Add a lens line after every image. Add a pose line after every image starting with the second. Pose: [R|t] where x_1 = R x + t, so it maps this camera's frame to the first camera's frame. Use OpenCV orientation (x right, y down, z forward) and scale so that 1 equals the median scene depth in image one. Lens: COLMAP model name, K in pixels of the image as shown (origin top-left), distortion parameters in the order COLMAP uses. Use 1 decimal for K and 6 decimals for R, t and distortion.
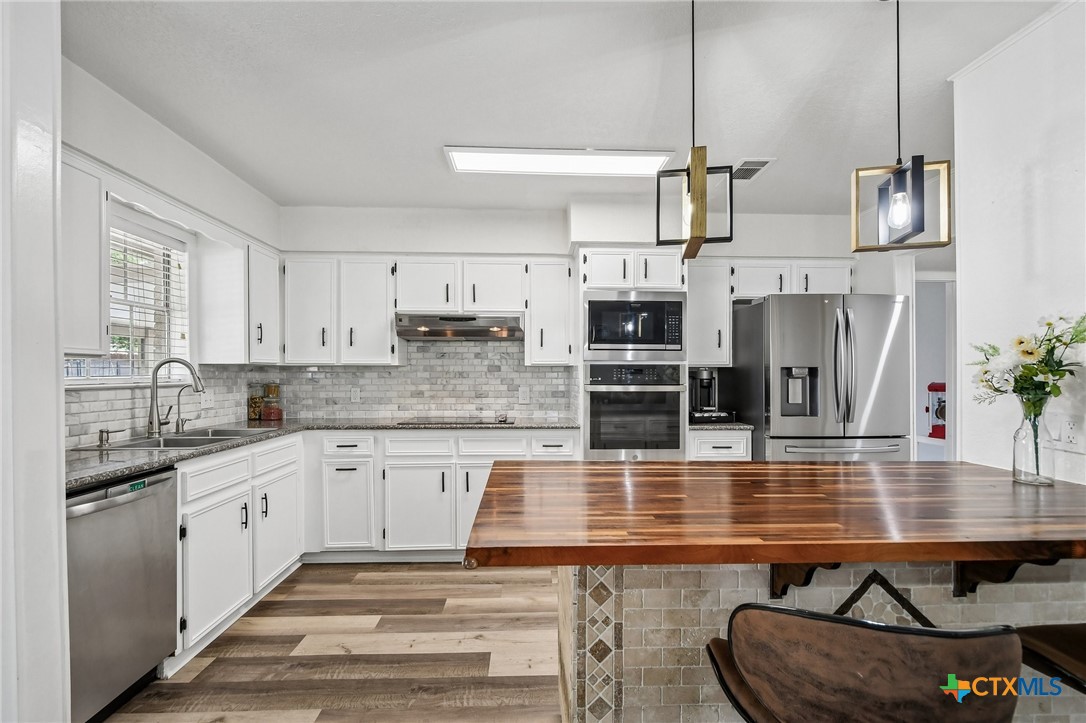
lens RADIAL K [[492.8, 0, 548.3], [0, 492.8, 377.2], [0, 0, 1]] dist [-0.003154, 0.000308]
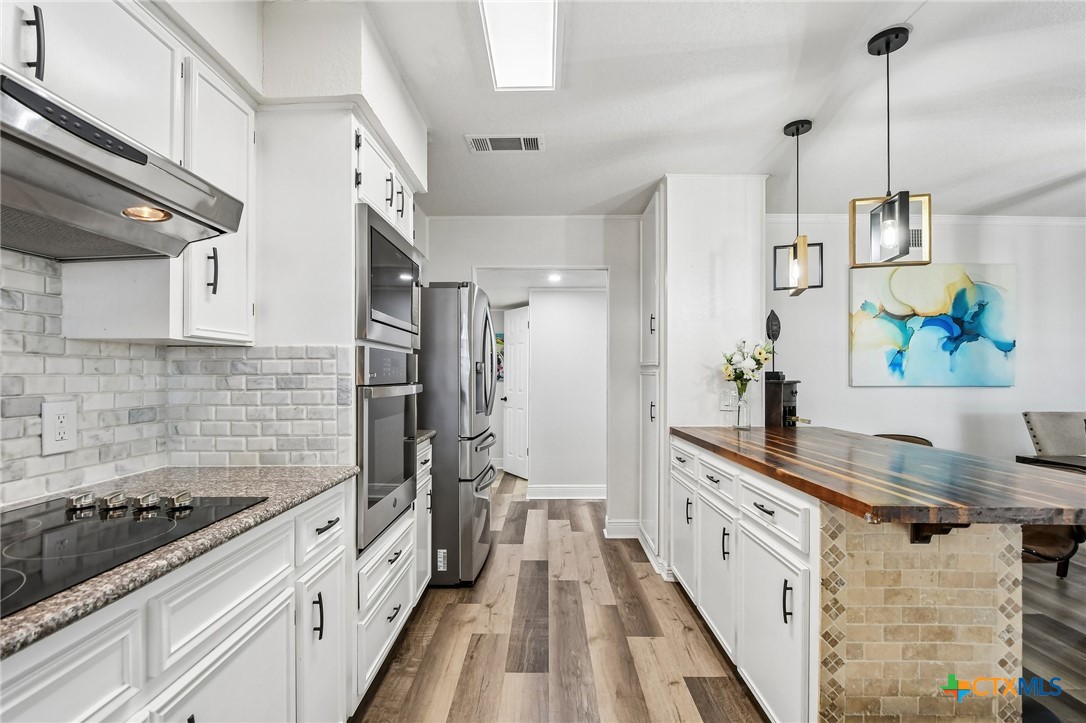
lens RADIAL K [[492.8, 0, 542.3], [0, 492.8, 368.6], [0, 0, 1]] dist [-0.003154, 0.000308]
pose [[0.053641, 0.015179, 0.998445, -0.395549], [0.003072, 0.999877, -0.015366, 0.004338], [-0.998556, 0.003891, 0.053588, 0.723910]]
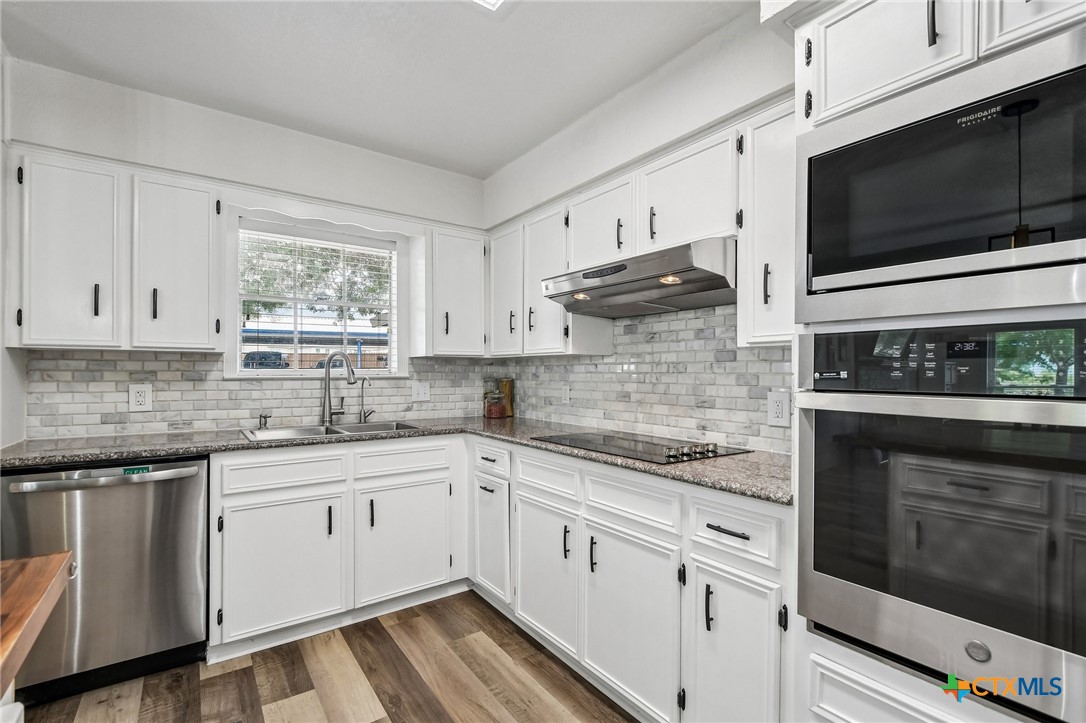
lens RADIAL K [[492.8, 0, 534.6], [0, 492.8, 371.0], [0, 0, 1]] dist [-0.003154, 0.000308]
pose [[0.539685, -0.000468, -0.841867, 0.255217], [-0.007153, 0.999961, -0.005141, 0.003749], [0.841837, 0.008797, 0.539661, 0.580790]]
